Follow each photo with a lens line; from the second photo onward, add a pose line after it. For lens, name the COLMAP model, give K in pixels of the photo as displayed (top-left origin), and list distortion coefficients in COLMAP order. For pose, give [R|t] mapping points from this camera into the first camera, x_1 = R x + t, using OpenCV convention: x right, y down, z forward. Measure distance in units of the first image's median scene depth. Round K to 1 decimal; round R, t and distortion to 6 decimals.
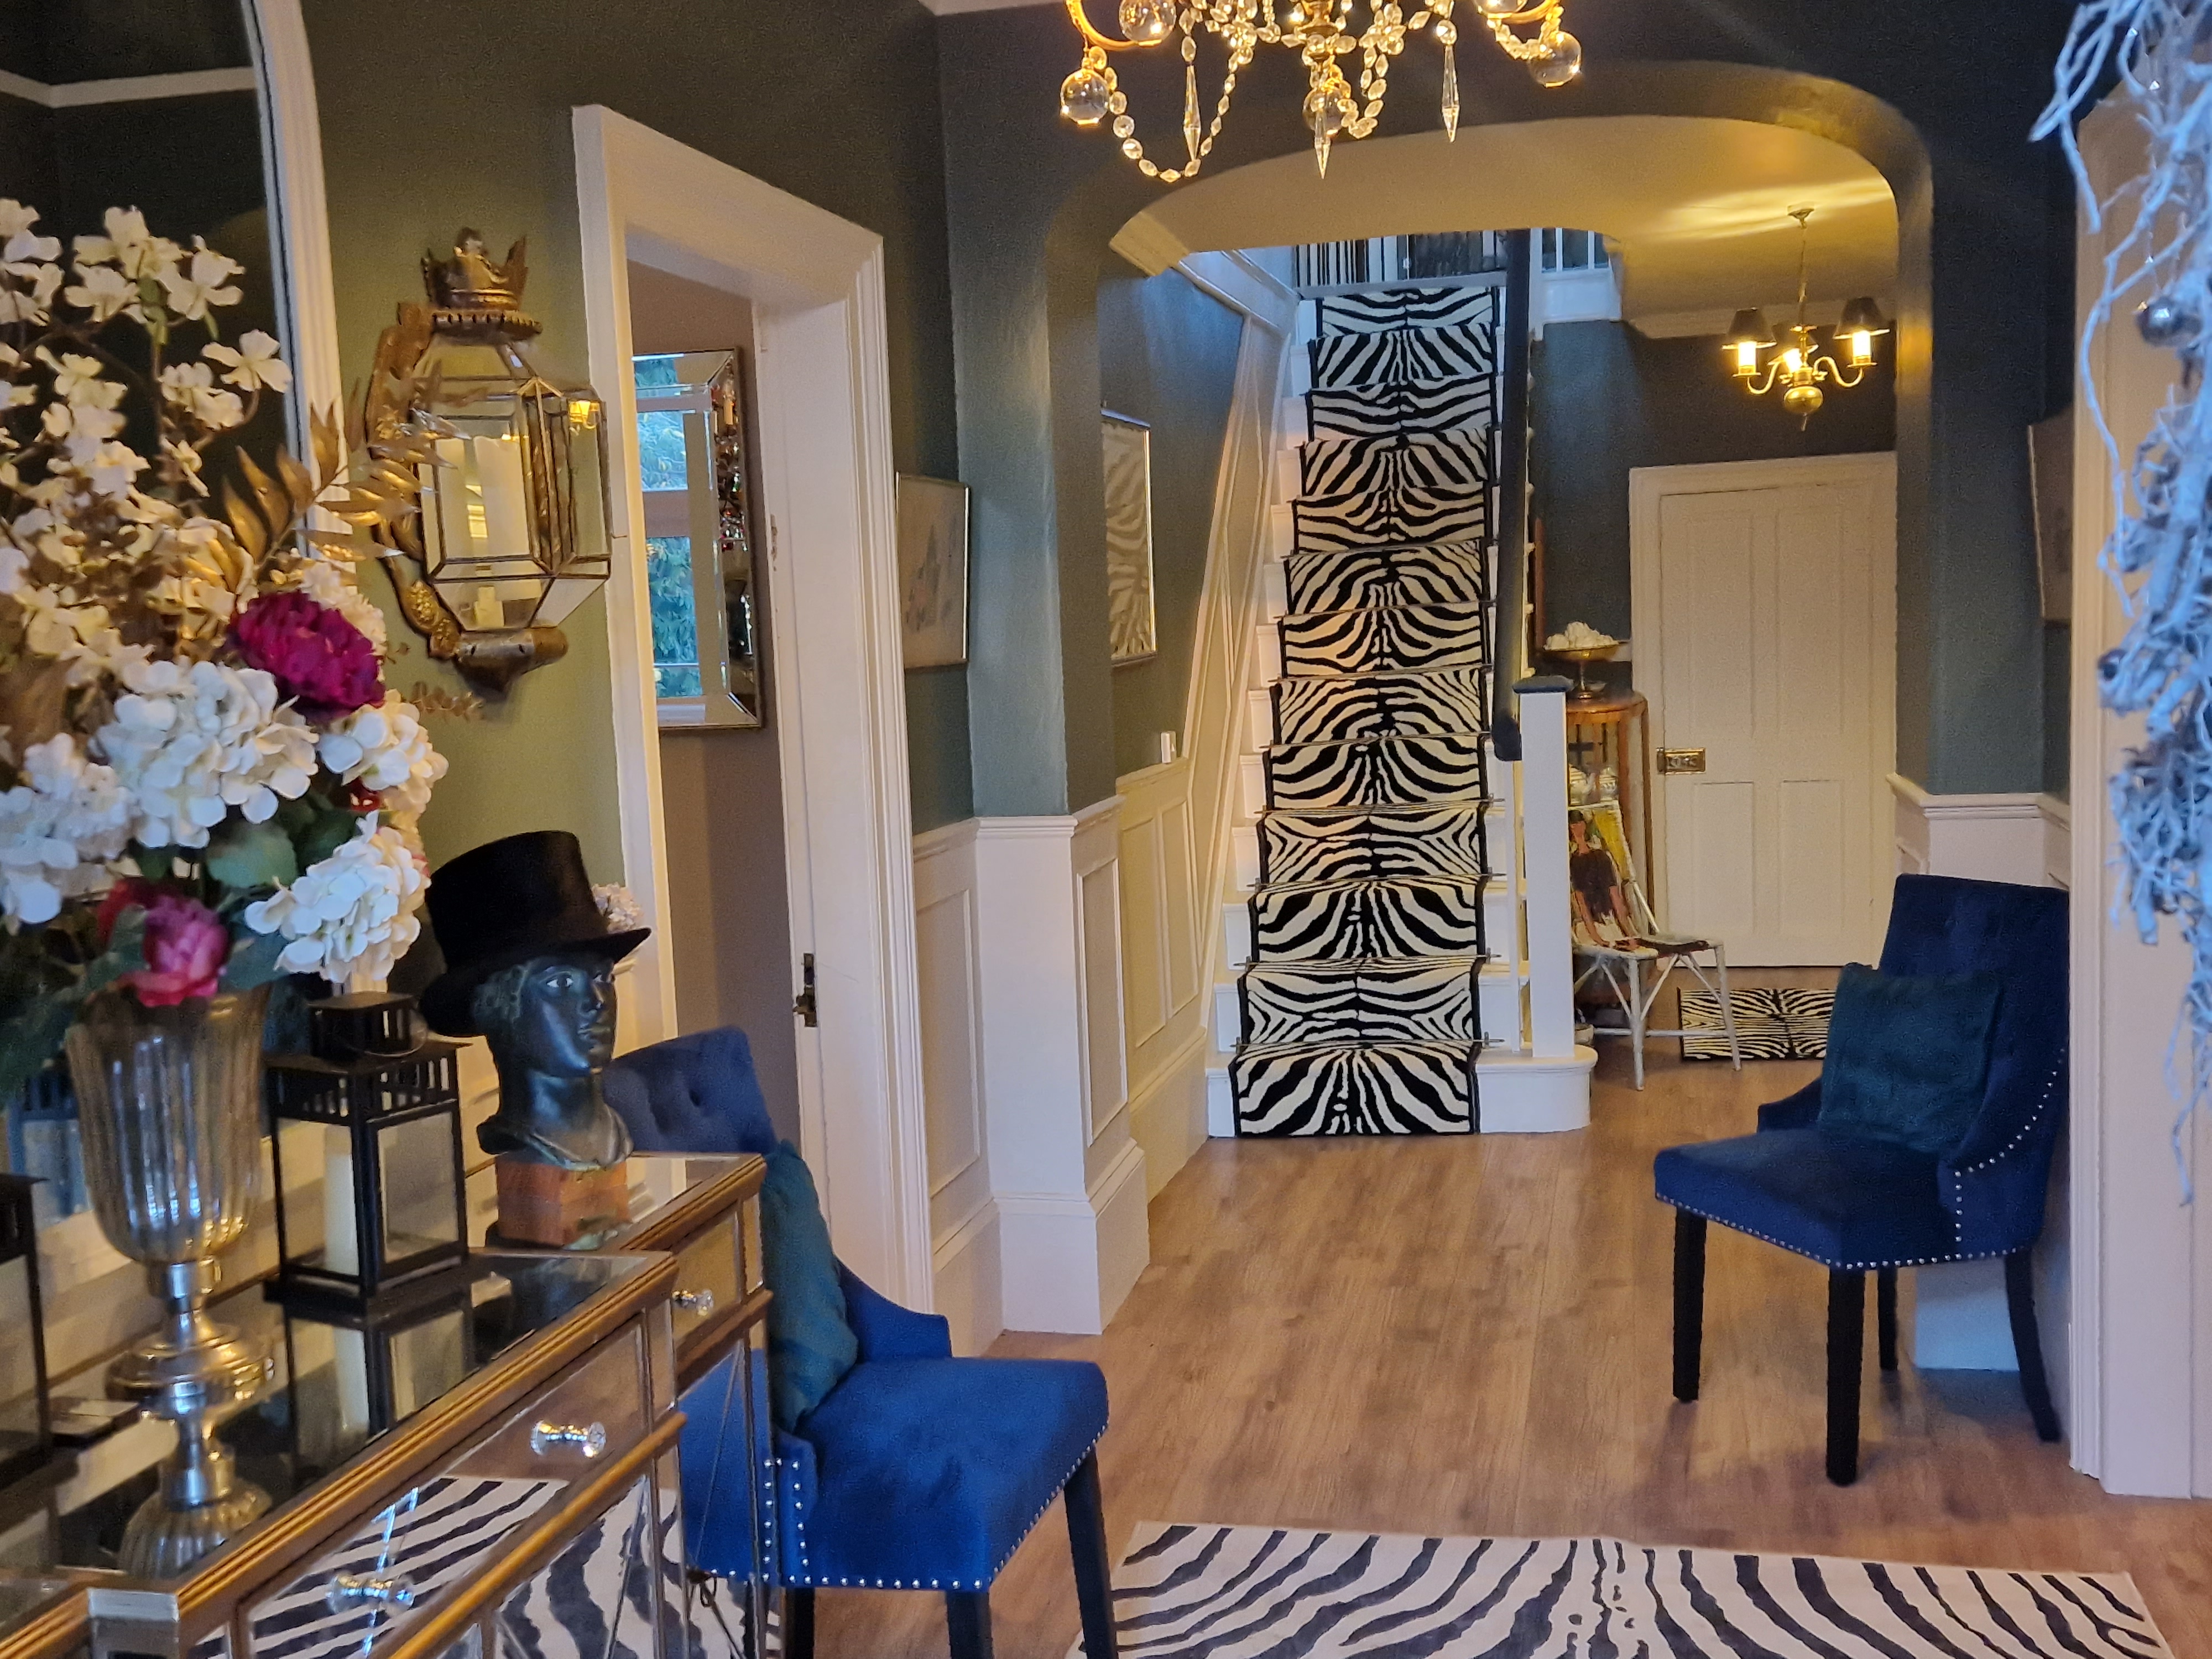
lens RADIAL K [[2176.5, 0, 1106.0], [0, 2176.5, 829.5], [0, 0, 1]] dist [0.090954, -0.161598]
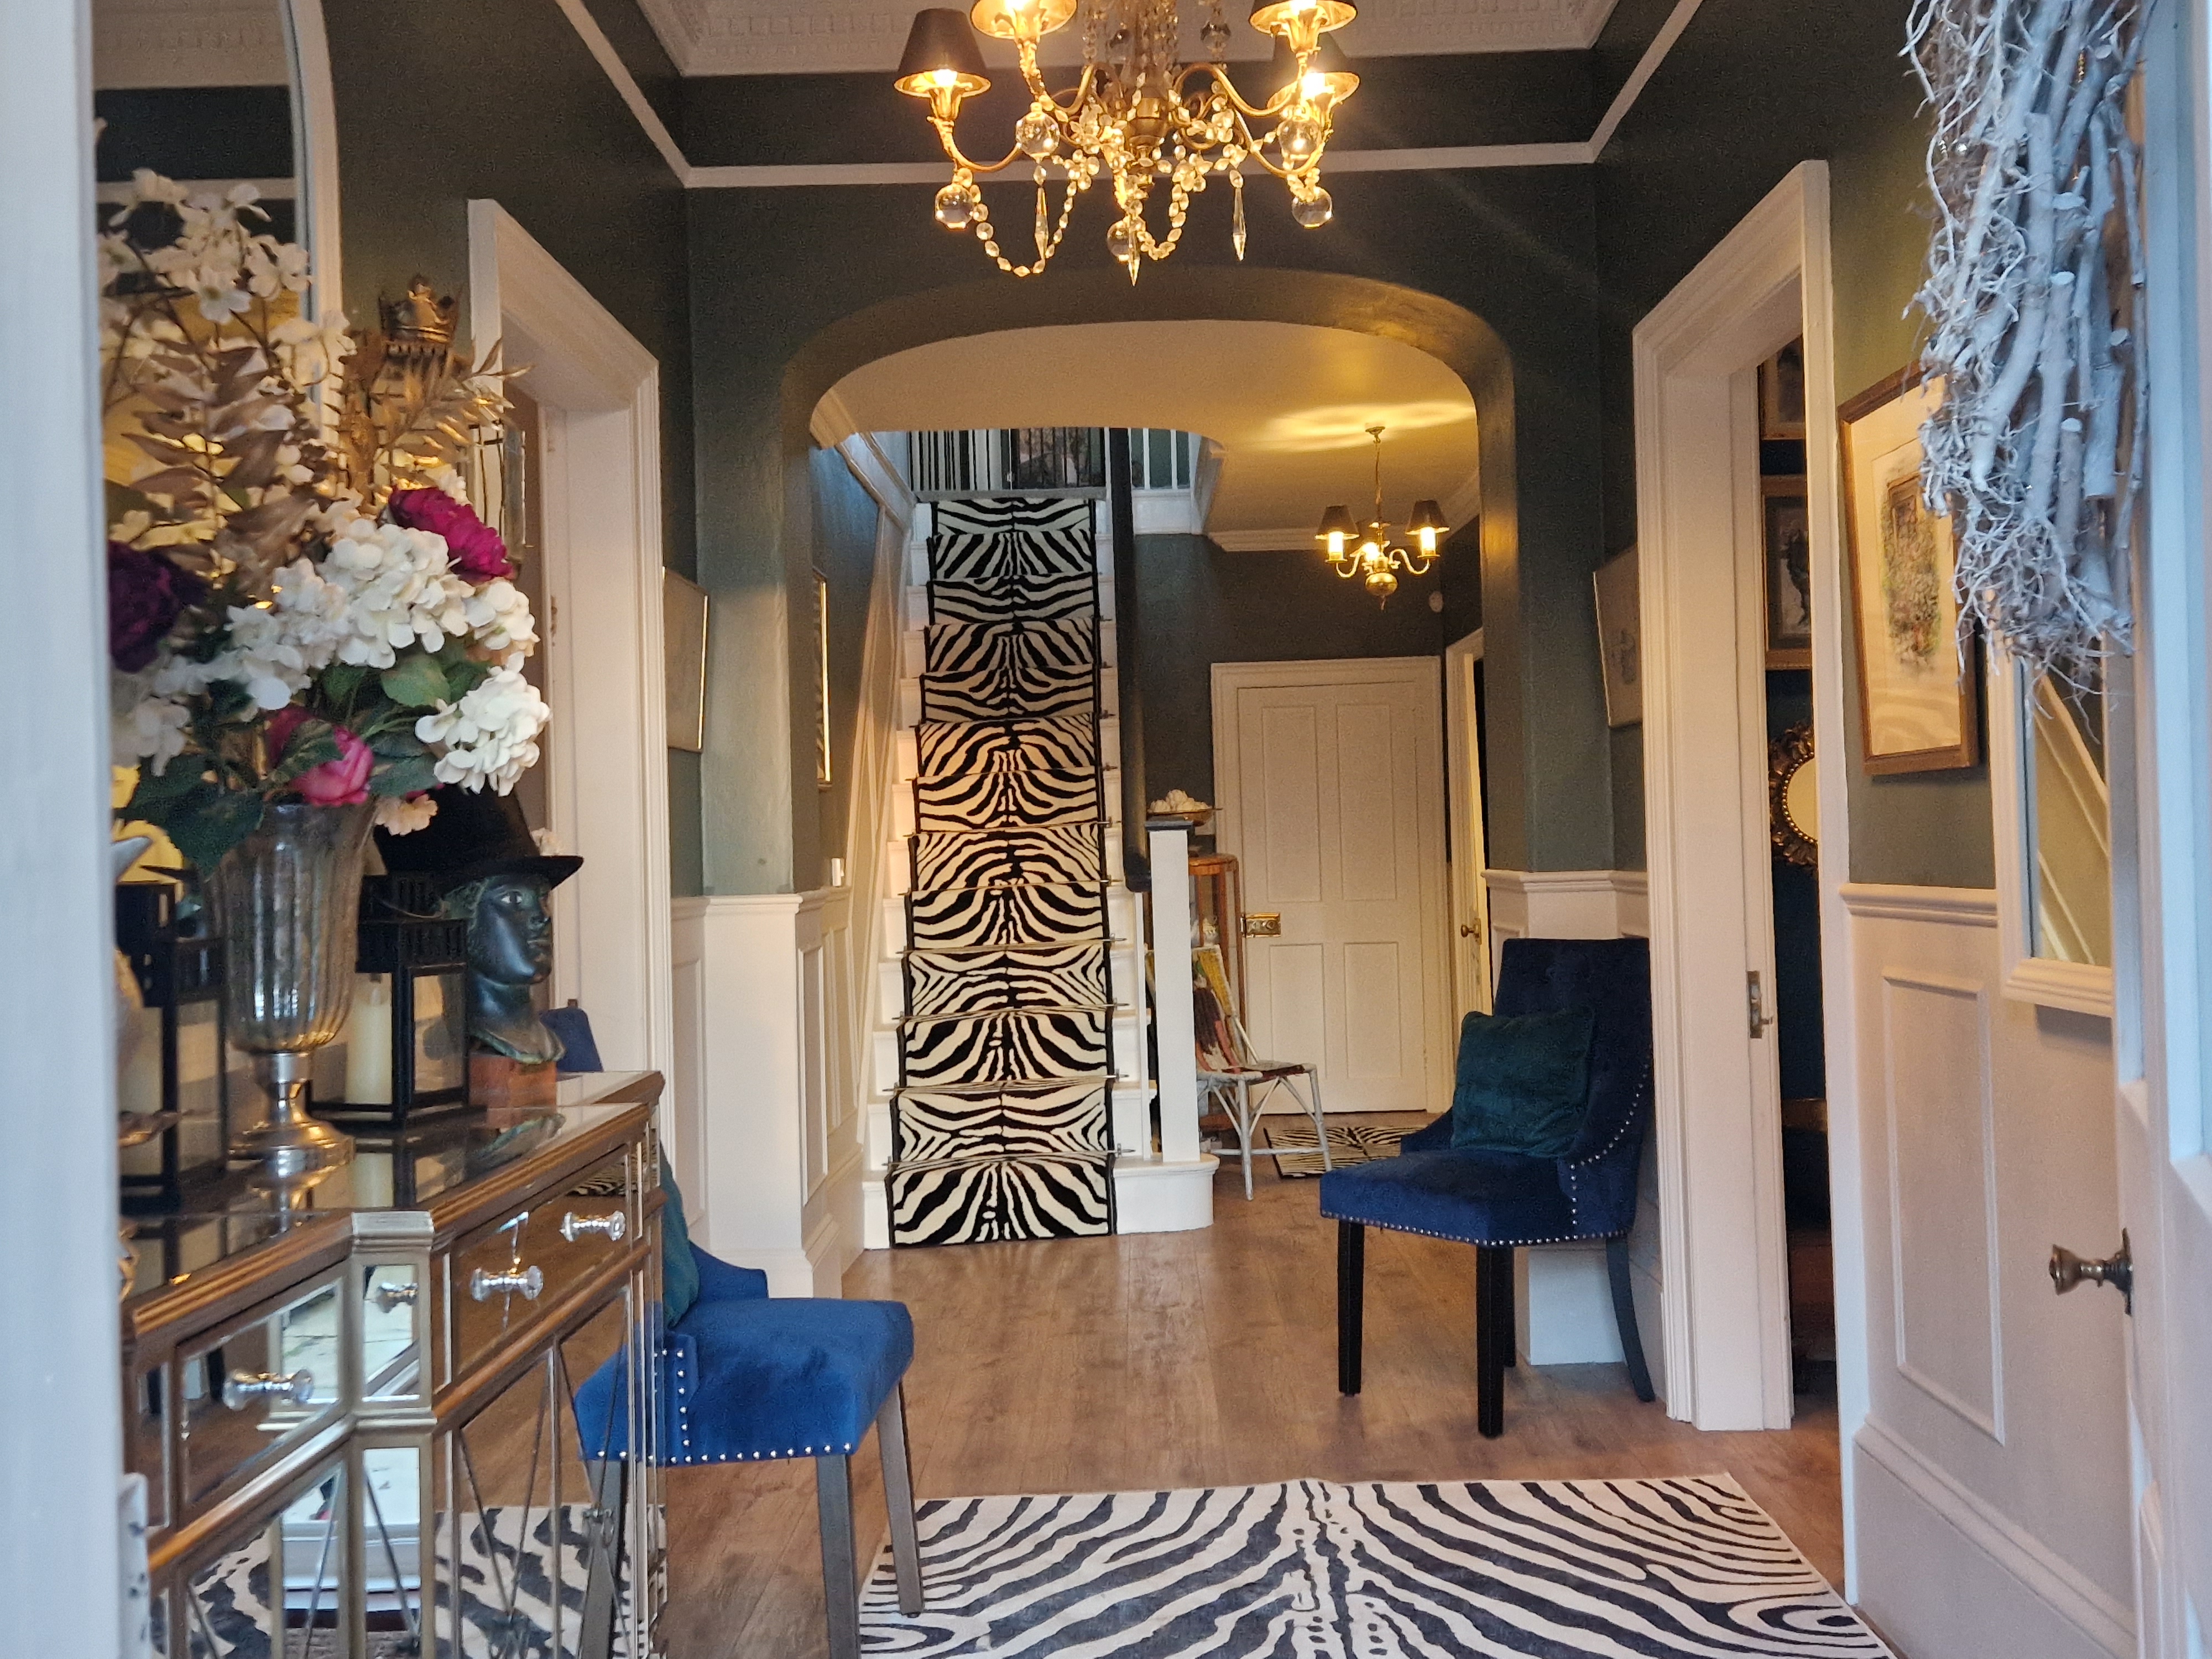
lens RADIAL K [[2218.9, 0, 1106.0], [0, 2218.9, 829.5], [0, 0, 1]] dist [0.169697, -0.581333]
pose [[0.972561, 0.018801, 0.231885, -0.095549], [0.011514, 0.991617, -0.128695, 0.082395], [-0.232361, 0.127834, 0.964192, -0.093606]]
